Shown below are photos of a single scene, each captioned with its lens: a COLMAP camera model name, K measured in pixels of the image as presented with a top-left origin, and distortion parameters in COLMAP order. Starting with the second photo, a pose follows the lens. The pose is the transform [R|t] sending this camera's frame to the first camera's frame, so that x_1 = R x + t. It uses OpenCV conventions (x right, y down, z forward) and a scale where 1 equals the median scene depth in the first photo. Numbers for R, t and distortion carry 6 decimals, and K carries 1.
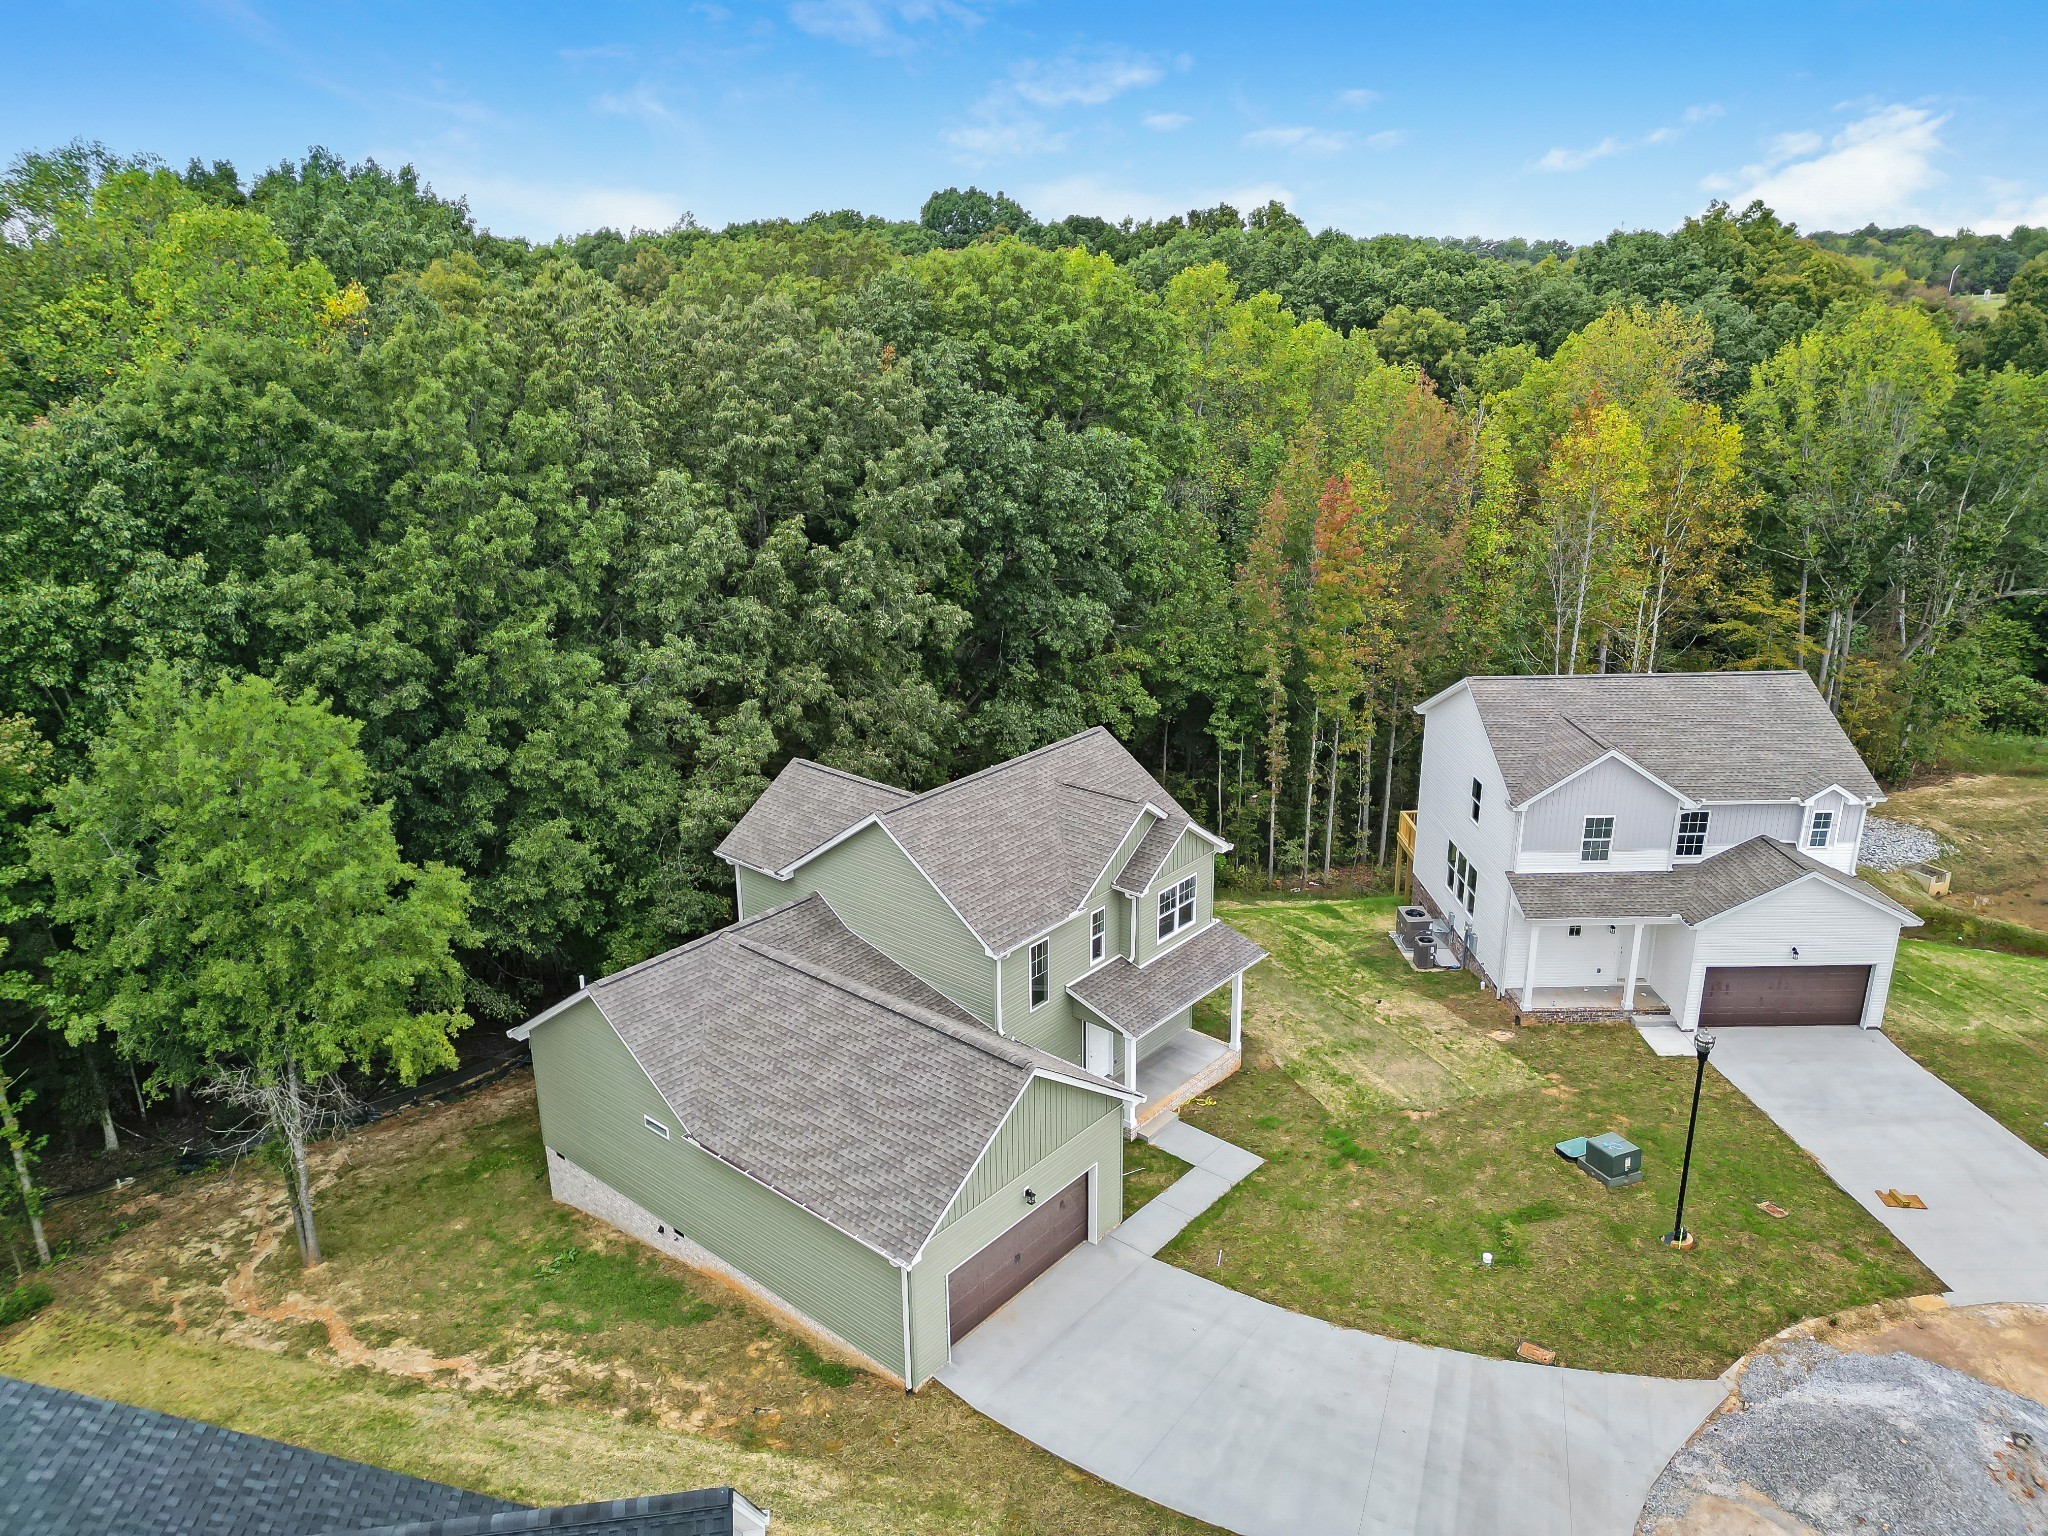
lens RADIAL K [[1418.4, 0, 1024.0], [0, 1418.4, 768.0], [0, 0, 1]] dist [0.006460, 0.000679]
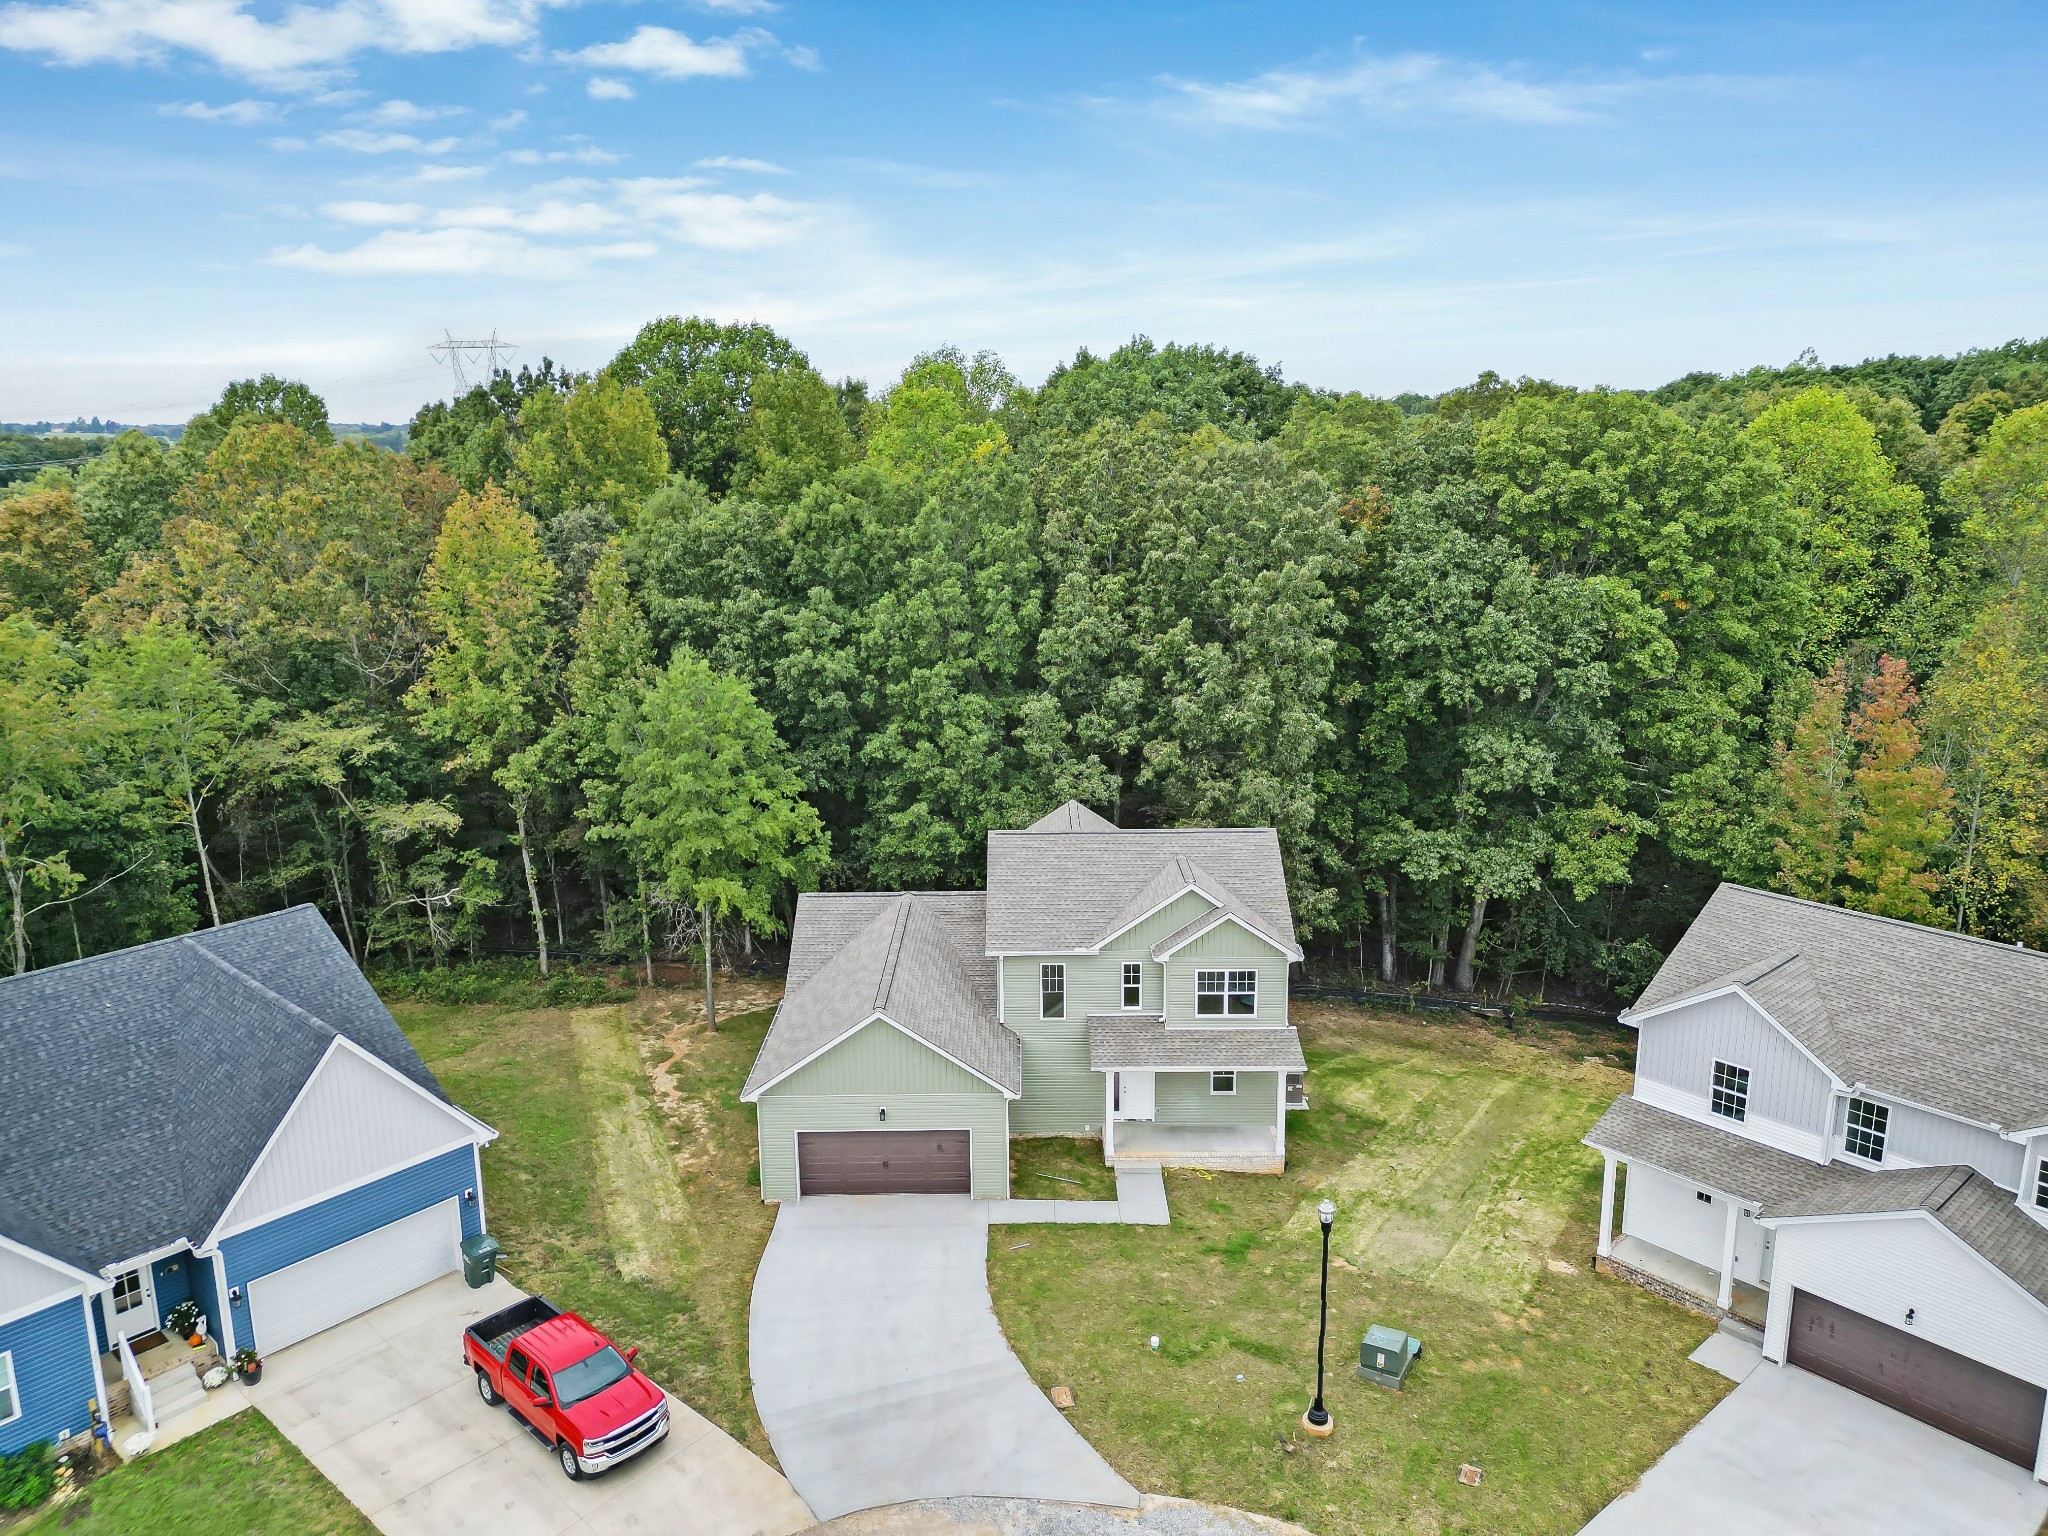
lens RADIAL K [[1418.4, 0, 1024.0], [0, 1418.4, 768.0], [0, 0, 1]] dist [0.006460, 0.000679]
pose [[0.643248, 0.178893, -0.744465, 0.773173], [-0.239968, 0.970437, 0.025851, -0.059531], [0.727081, 0.162019, 0.667160, 0.121572]]
